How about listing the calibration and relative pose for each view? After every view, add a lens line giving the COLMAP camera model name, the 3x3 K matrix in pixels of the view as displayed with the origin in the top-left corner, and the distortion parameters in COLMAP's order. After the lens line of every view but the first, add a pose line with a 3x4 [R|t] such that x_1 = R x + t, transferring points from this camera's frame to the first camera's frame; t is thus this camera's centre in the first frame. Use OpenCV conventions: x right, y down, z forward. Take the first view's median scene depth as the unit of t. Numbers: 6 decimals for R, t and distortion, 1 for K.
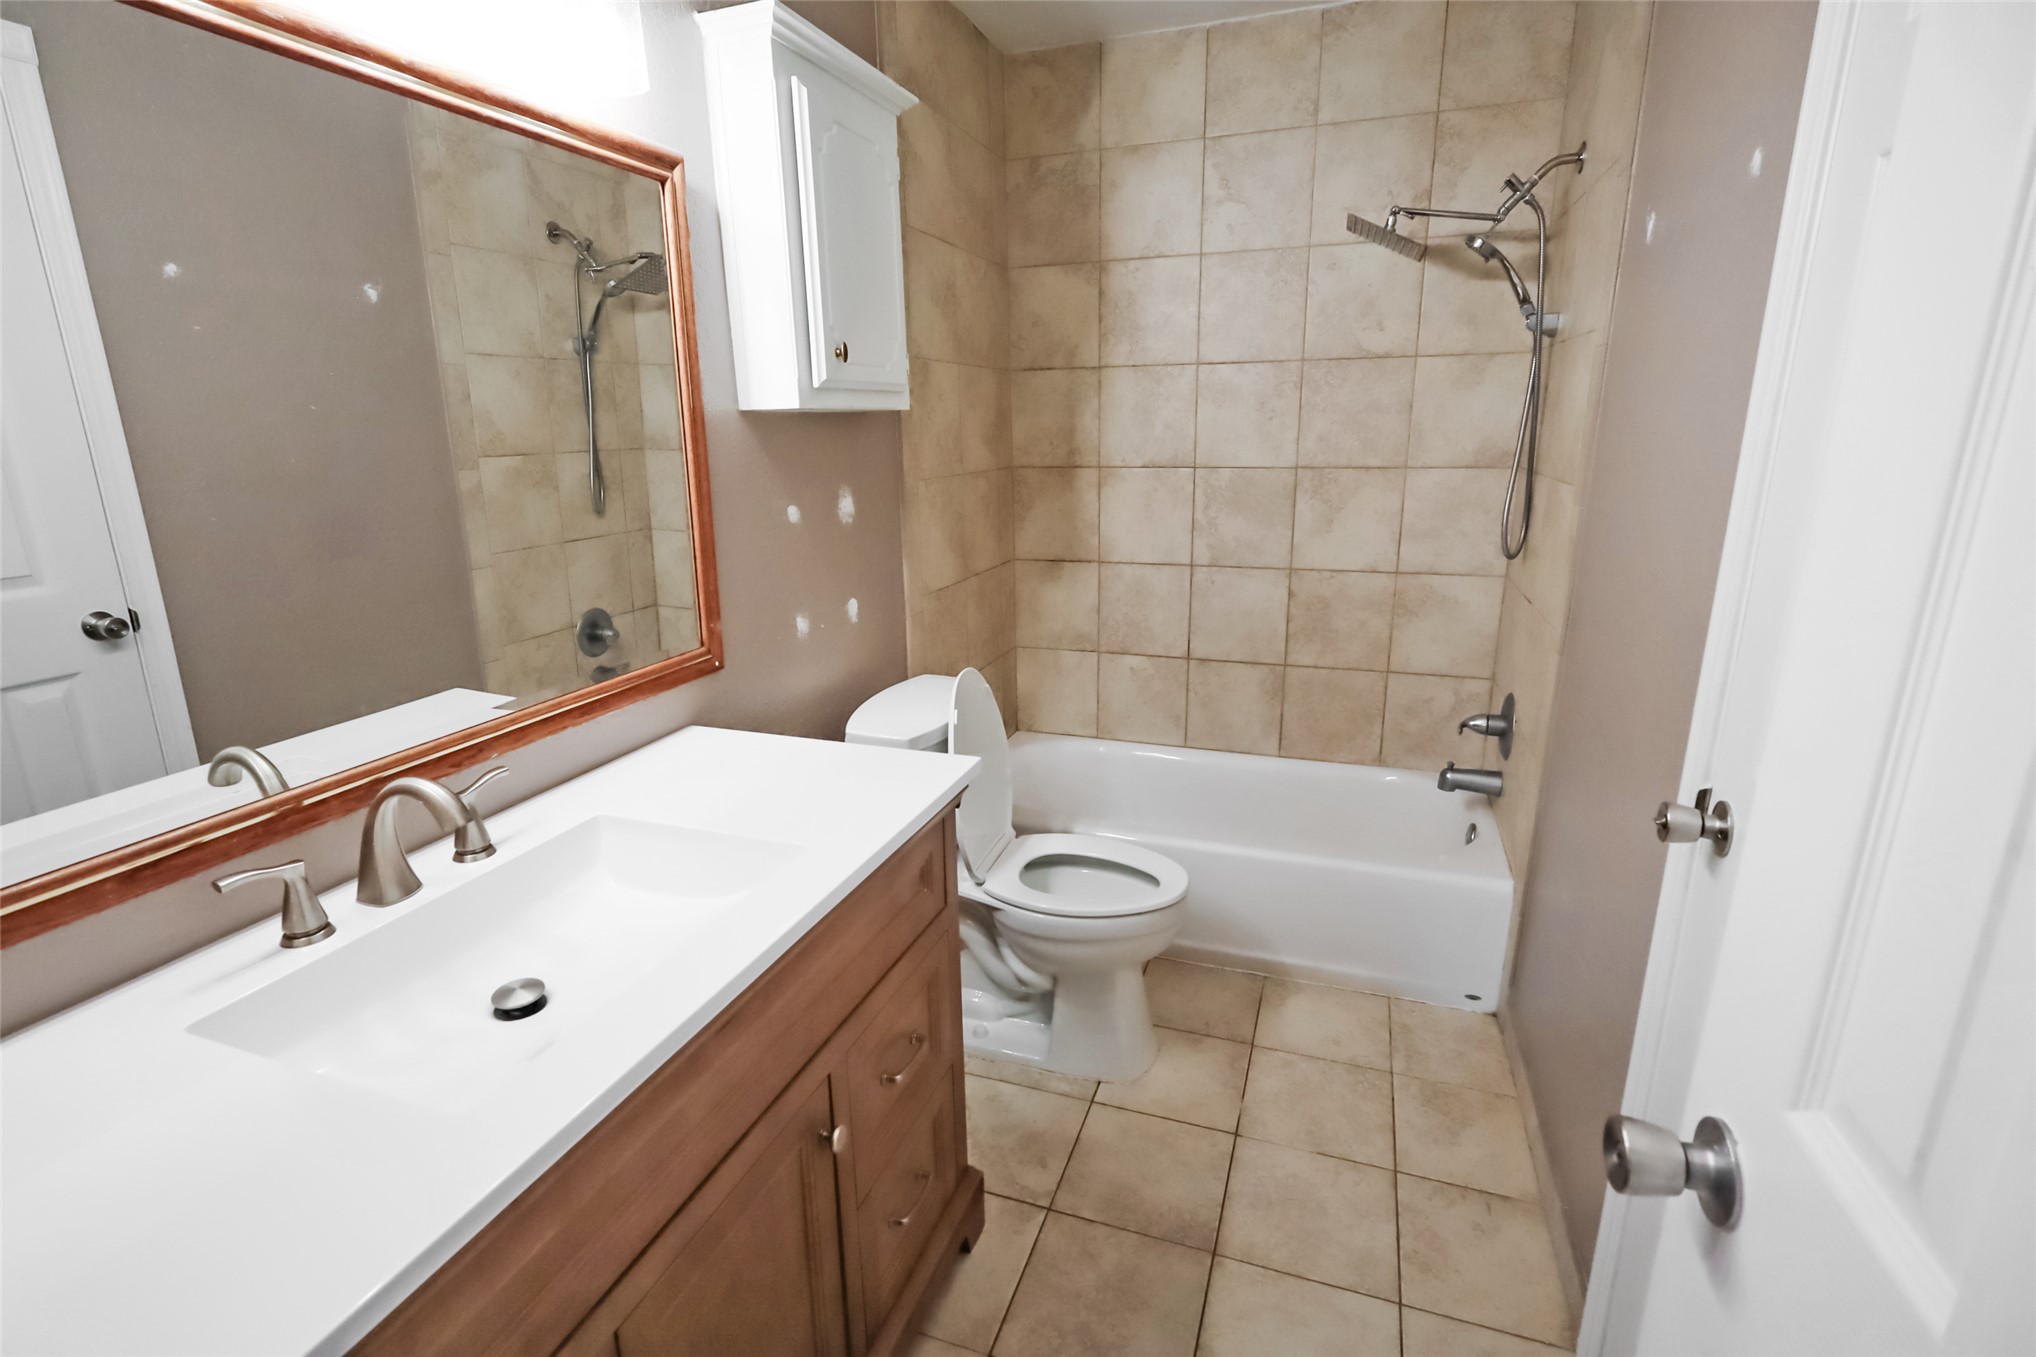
lens RADIAL K [[942.7, 0, 1018.5], [0, 942.7, 669.4], [0, 0, 1]] dist [-0.001786, -0.000924]
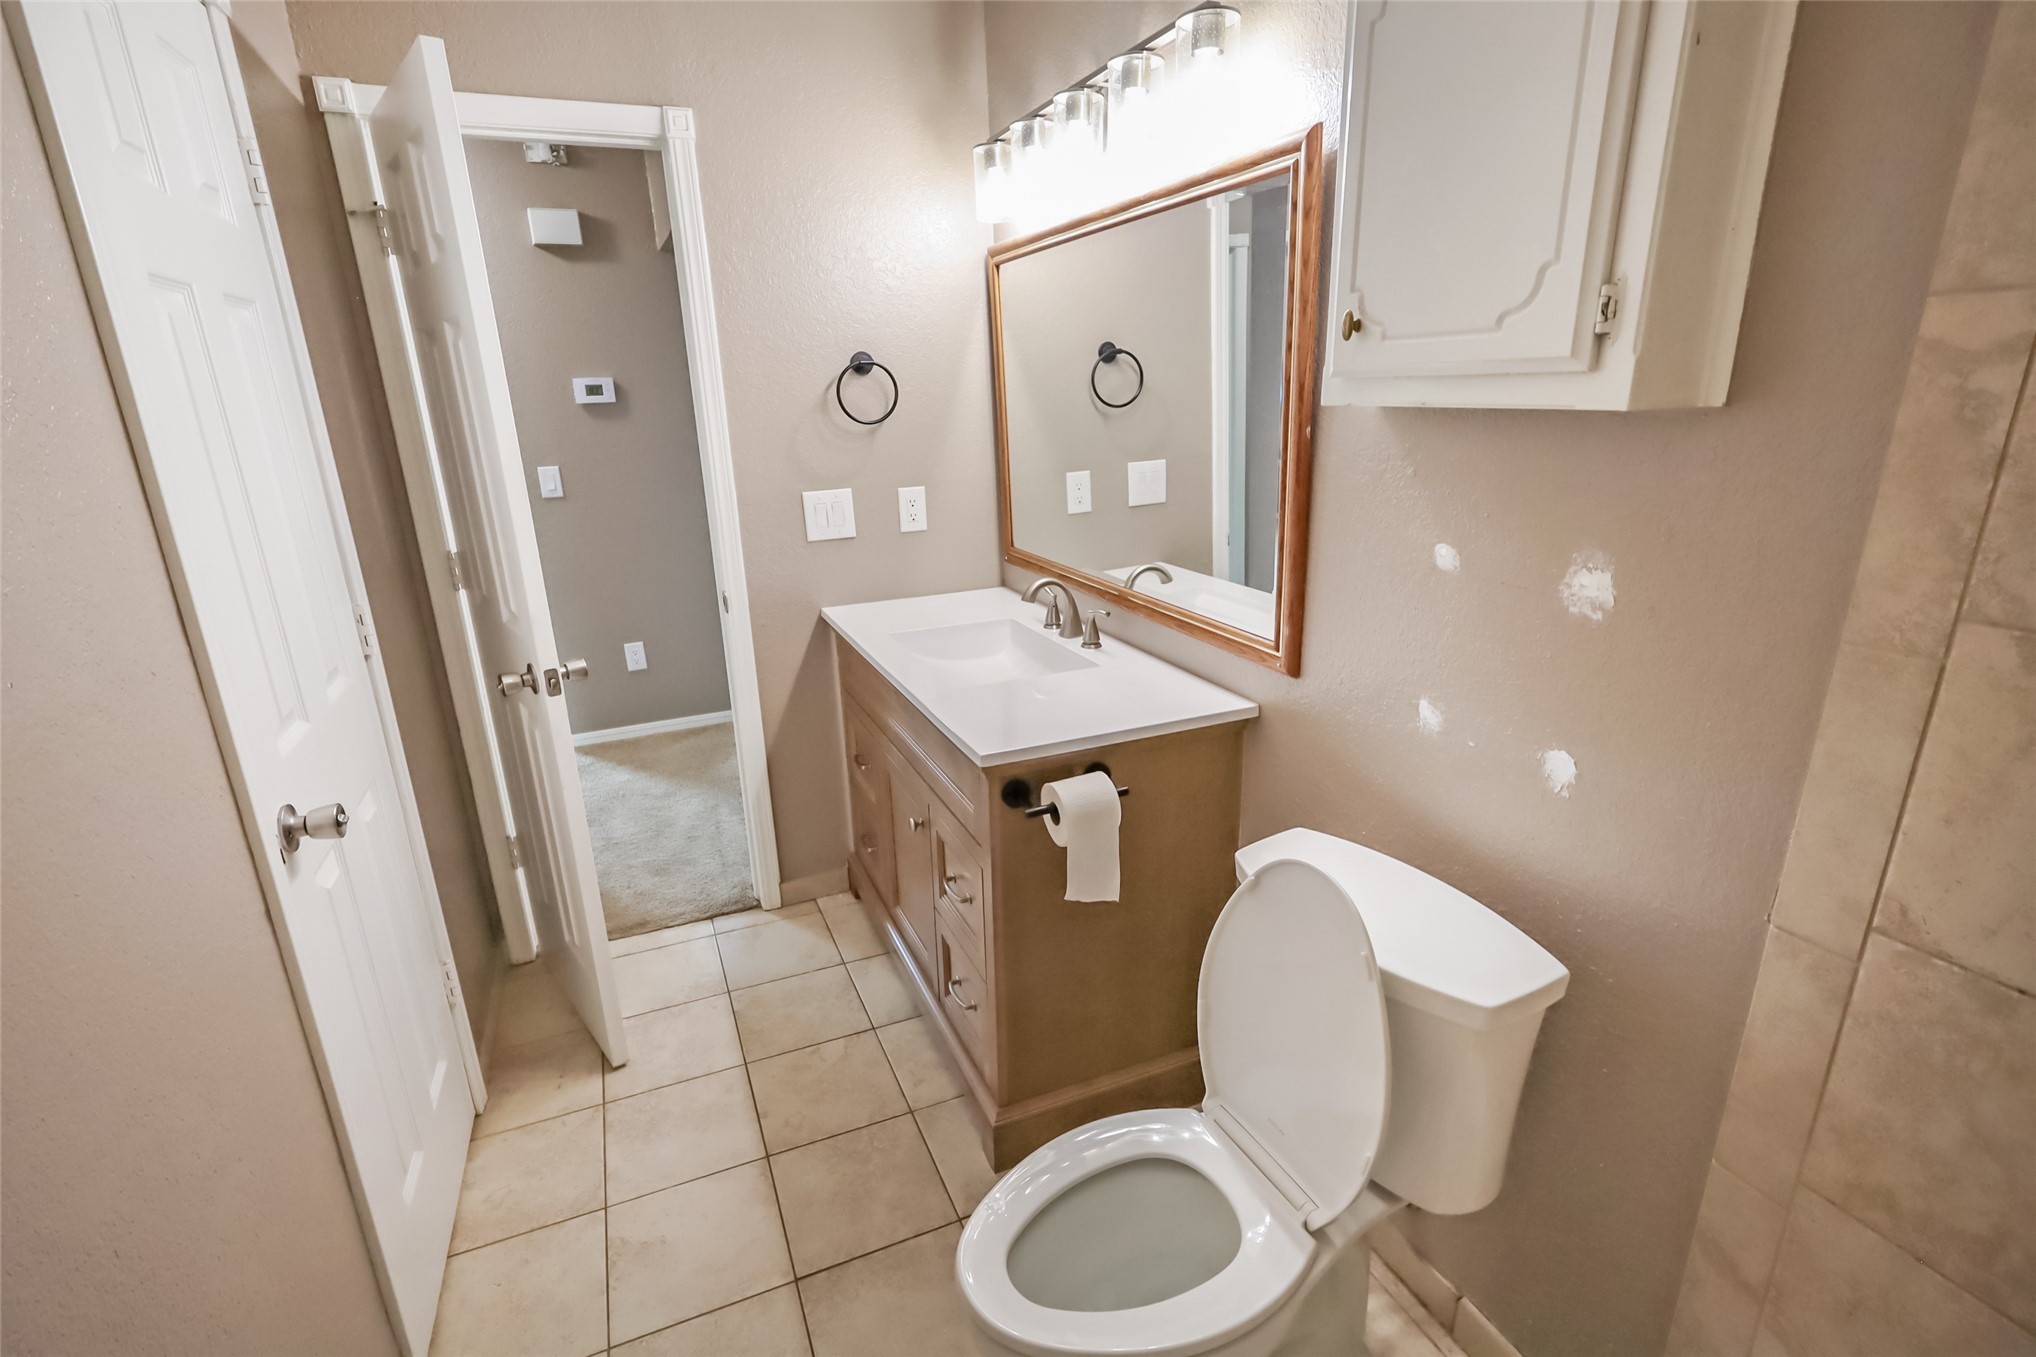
lens RADIAL K [[942.7, 0, 1006.9], [0, 942.7, 683.9], [0, 0, 1]] dist [-0.001786, -0.000924]
pose [[-0.733680, 0.228201, -0.640030, 0.485490], [-0.144983, 0.867655, 0.475557, -0.389441], [0.663847, 0.441701, -0.603496, 1.327667]]
